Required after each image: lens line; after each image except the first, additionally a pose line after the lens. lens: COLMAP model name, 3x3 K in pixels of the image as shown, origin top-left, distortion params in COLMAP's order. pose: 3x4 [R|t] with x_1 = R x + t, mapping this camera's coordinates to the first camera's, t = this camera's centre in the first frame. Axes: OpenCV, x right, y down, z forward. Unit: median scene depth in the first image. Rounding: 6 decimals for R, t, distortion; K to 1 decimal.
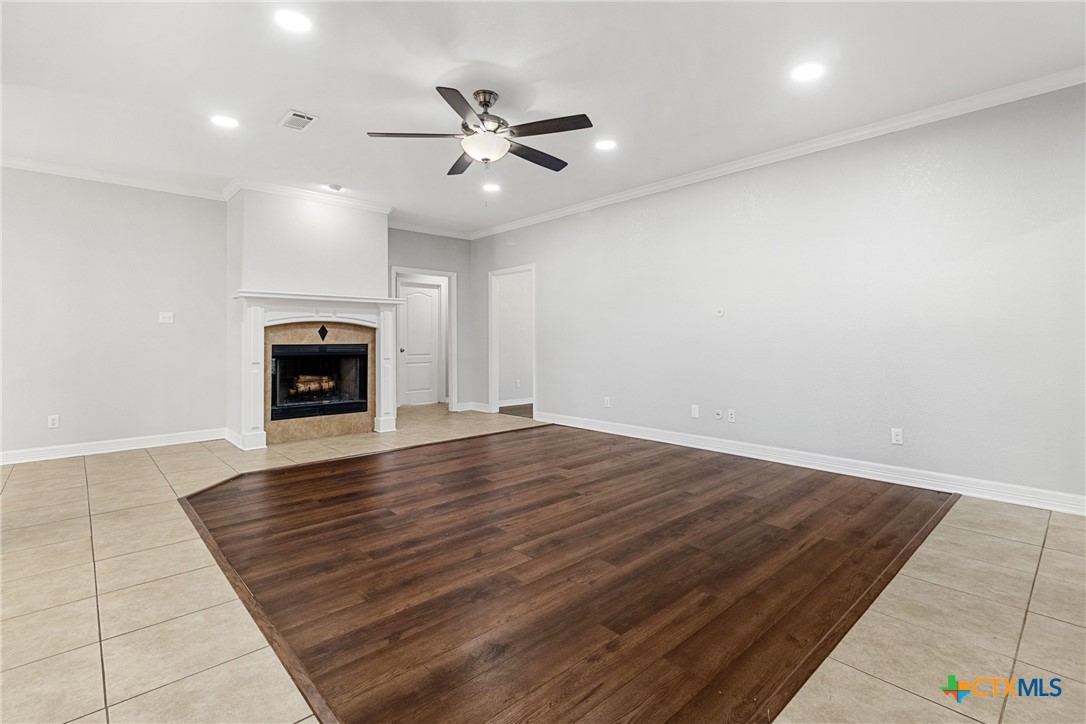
lens RADIAL K [[512.5, 0, 554.4], [0, 512.5, 334.3], [0, 0, 1]] dist [0.003455, 0.000703]
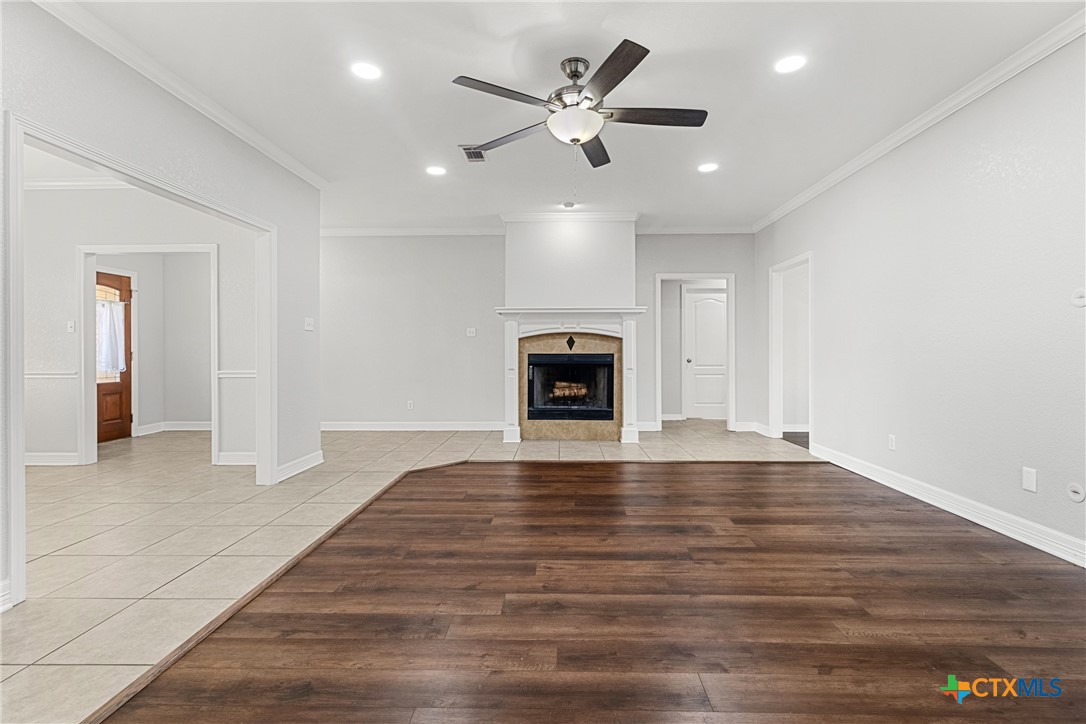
lens RADIAL K [[505.0, 0, 546.4], [0, 505.0, 354.6], [0, 0, 1]] dist [0.004183, 0.000412]
pose [[0.707193, 0.007777, -0.706978, 0.263579], [0.006933, 0.999815, 0.017934, 0.002282], [0.706987, -0.017584, 0.707008, 0.218721]]
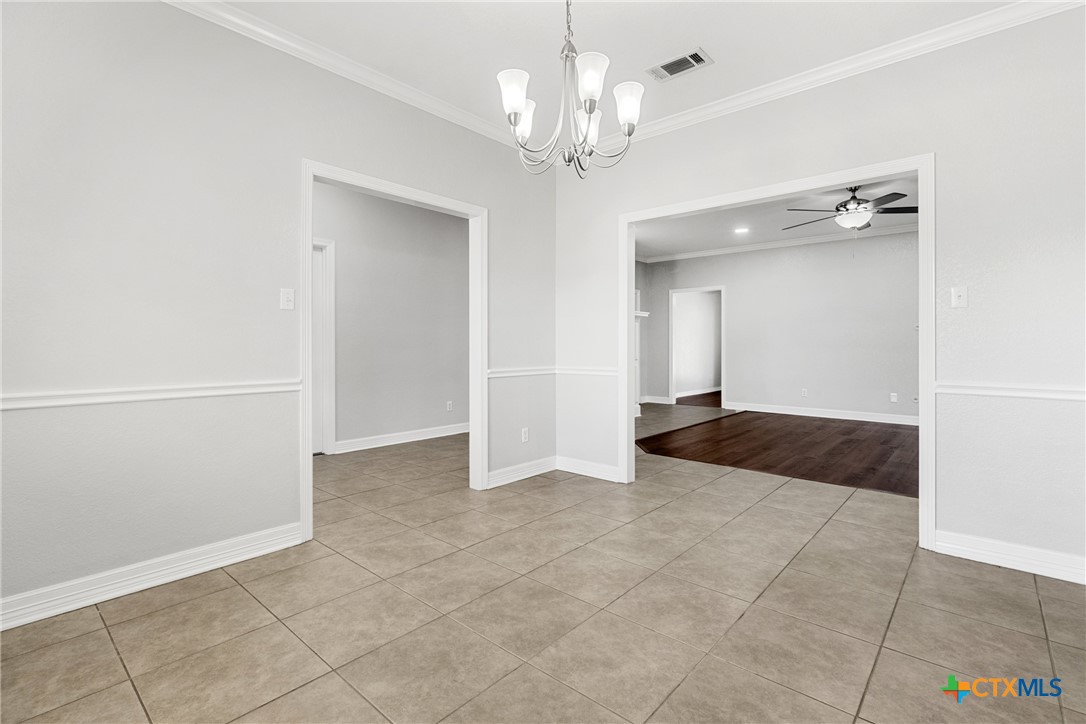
lens RADIAL K [[504.2, 0, 558.9], [0, 504.2, 341.6], [0, 0, 1]] dist [0.031144, 0.000007]
pose [[0.994041, 0.008338, 0.108687, -0.707722], [-0.008855, 0.999952, 0.004275, 0.000180], [-0.108646, -0.005212, 0.994067, -0.254396]]
